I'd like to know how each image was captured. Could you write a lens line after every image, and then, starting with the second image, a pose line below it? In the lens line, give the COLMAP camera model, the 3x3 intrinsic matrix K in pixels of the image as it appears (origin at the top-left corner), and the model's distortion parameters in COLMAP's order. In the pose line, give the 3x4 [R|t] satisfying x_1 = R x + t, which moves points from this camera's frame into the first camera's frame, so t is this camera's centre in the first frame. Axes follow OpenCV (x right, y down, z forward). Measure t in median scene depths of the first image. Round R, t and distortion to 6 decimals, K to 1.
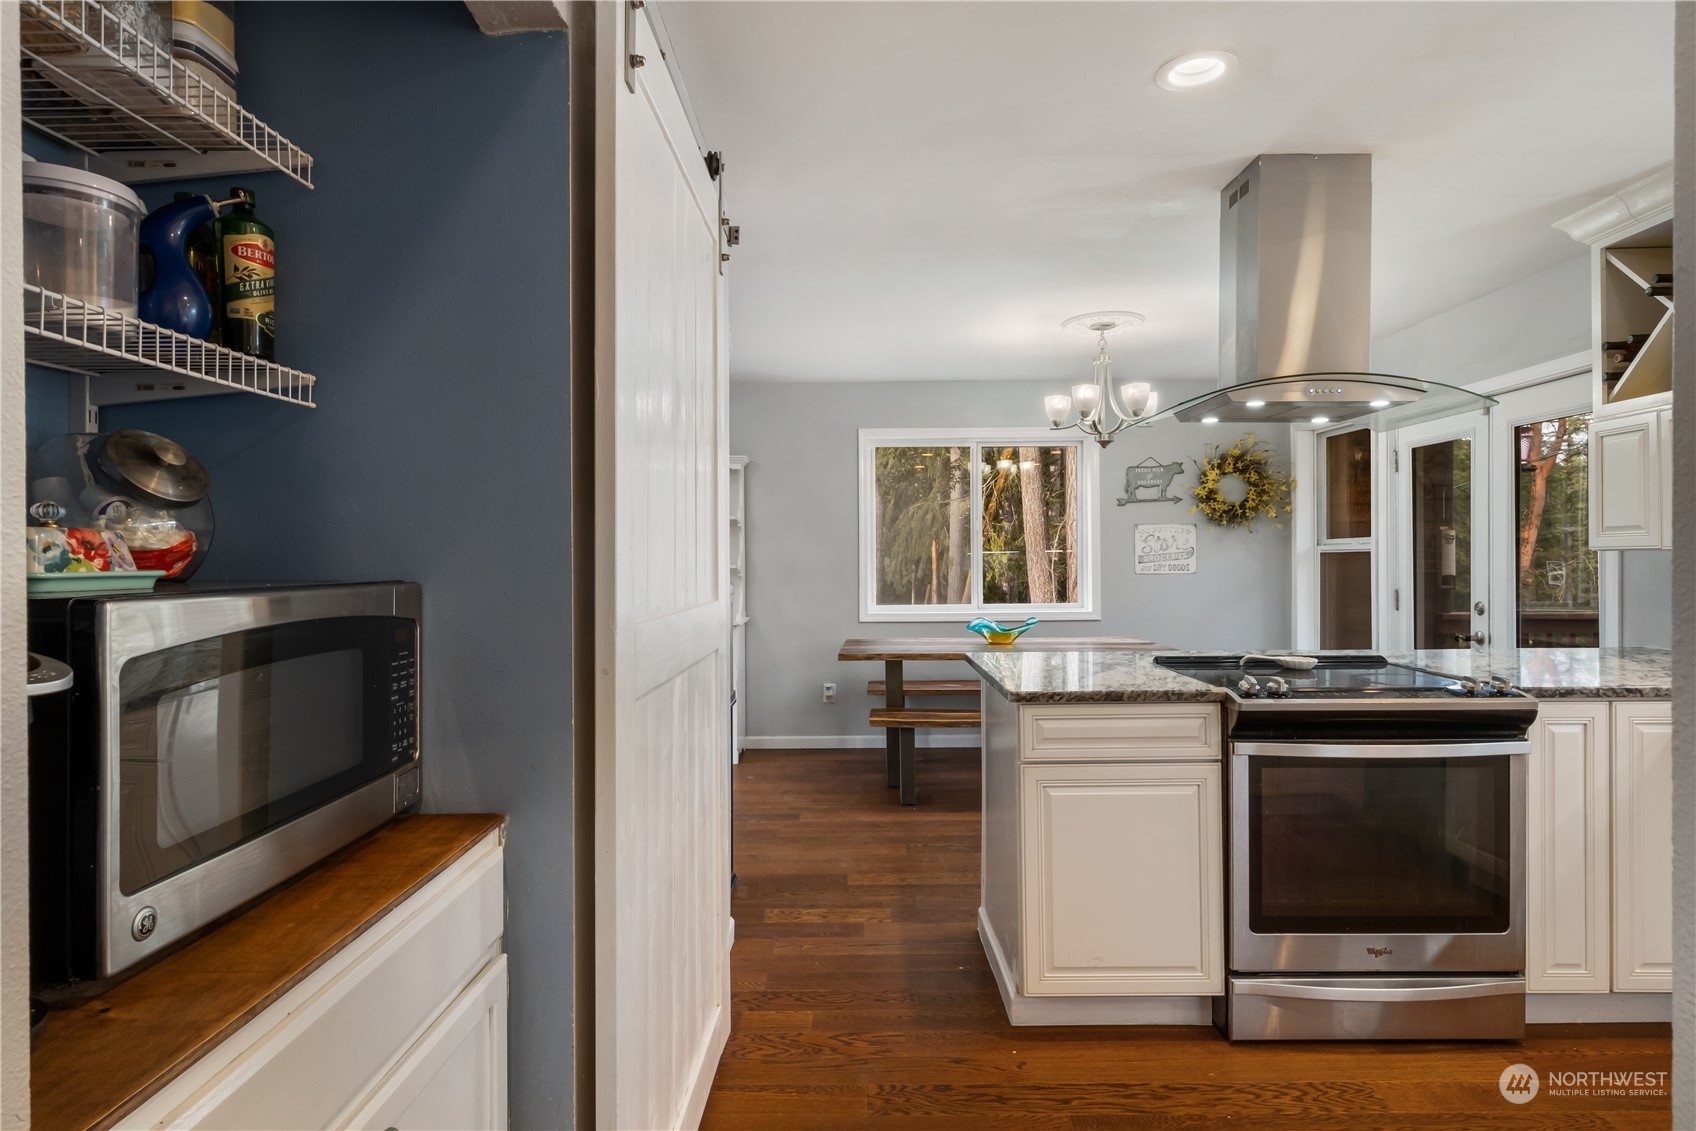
lens RADIAL K [[917.3, 0, 848.4], [0, 917.3, 561.5], [0, 0, 1]] dist [0.002783, 0.000226]
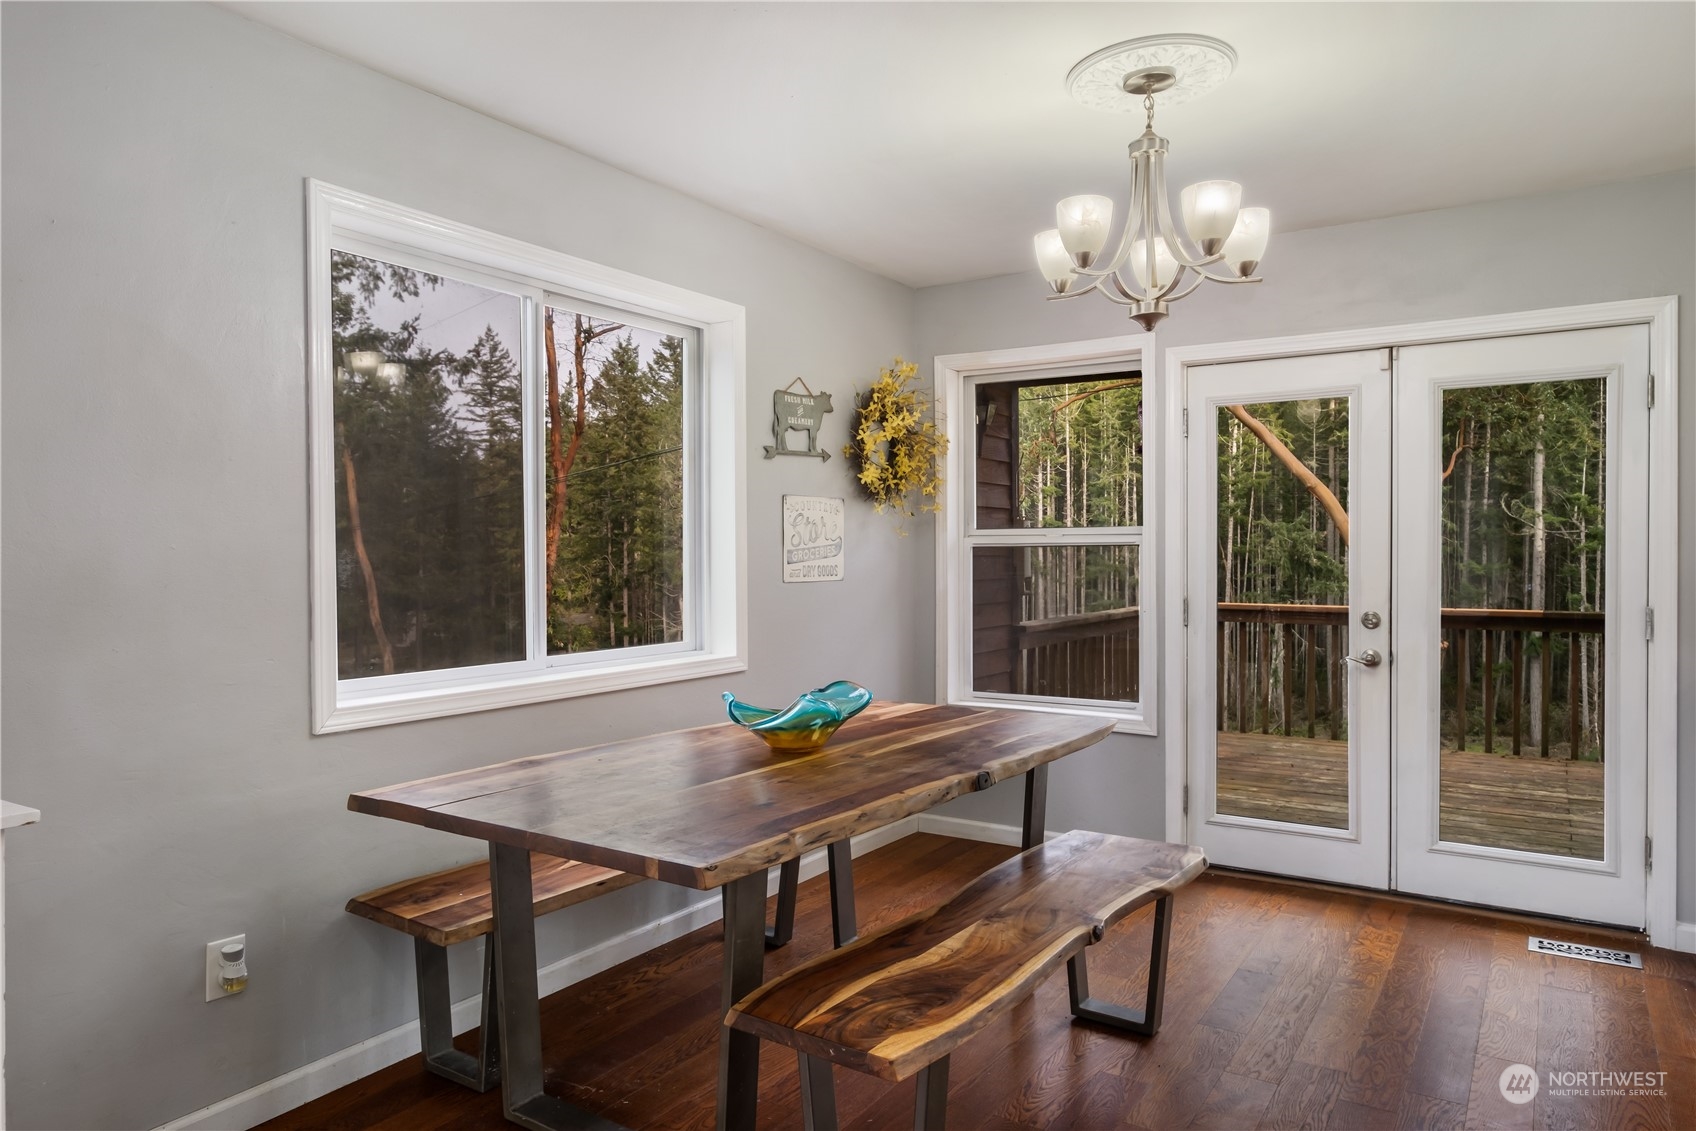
lens RADIAL K [[1080.7, 0, 849.3], [0, 1080.7, 567.2], [0, 0, 1]] dist [-0.007994, -0.000932]
pose [[0.545705, -0.004961, 0.837963, -0.216527], [0.002073, 0.999987, 0.004570, 0.000989], [-0.837975, -0.000757, 0.545709, 0.608600]]
